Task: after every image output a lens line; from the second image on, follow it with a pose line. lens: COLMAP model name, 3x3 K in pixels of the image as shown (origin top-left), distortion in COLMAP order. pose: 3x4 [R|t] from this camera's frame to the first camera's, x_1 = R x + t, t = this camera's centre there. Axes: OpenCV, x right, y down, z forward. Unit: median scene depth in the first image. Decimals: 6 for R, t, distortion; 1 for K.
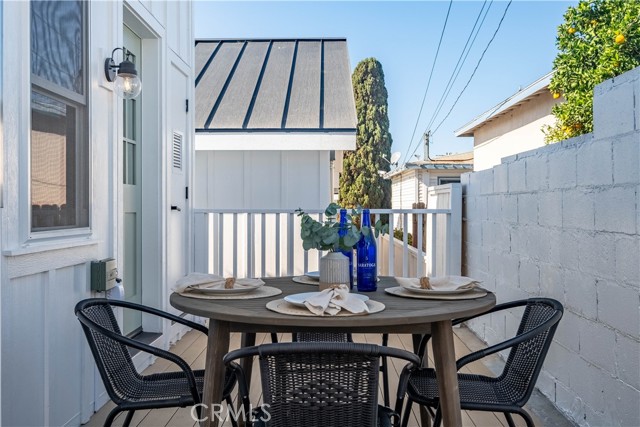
lens RADIAL K [[644.9, 0, 320.0], [0, 644.9, 213.5], [0, 0, 1]] dist [0.003906, 0.004844]
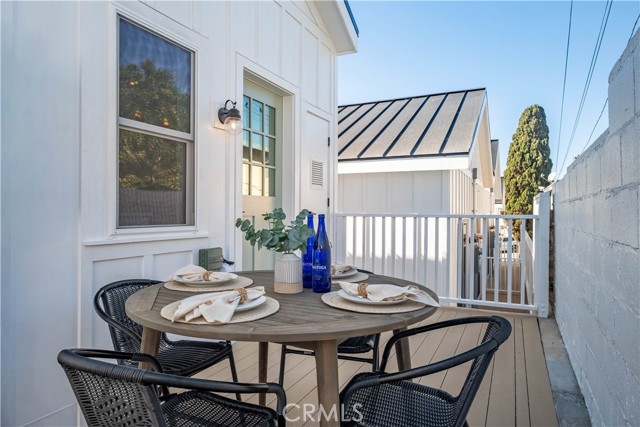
lens RADIAL K [[402.5, 0, 320.0], [0, 402.5, 213.5], [0, 0, 1]] dist [-0.001178, 0.000469]
pose [[0.906111, 0.005662, -0.423003, 0.065165], [-0.009101, 0.999940, -0.006111, -0.000659], [0.422943, 0.009387, 0.906108, 0.074851]]
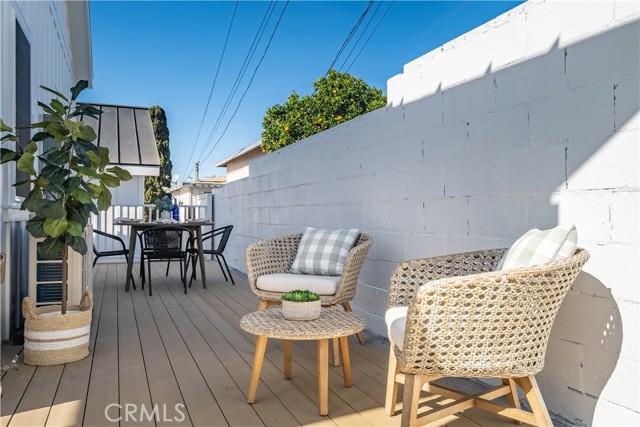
lens RADIAL K [[500.7, 0, 320.0], [0, 500.7, 213.5], [0, 0, 1]] dist [-0.004534, -0.001389]
pose [[0.919565, 0.007995, 0.392856, -0.046331], [-0.001365, 0.999852, -0.017154, 0.021087], [-0.392935, 0.015238, 0.919440, -0.297948]]
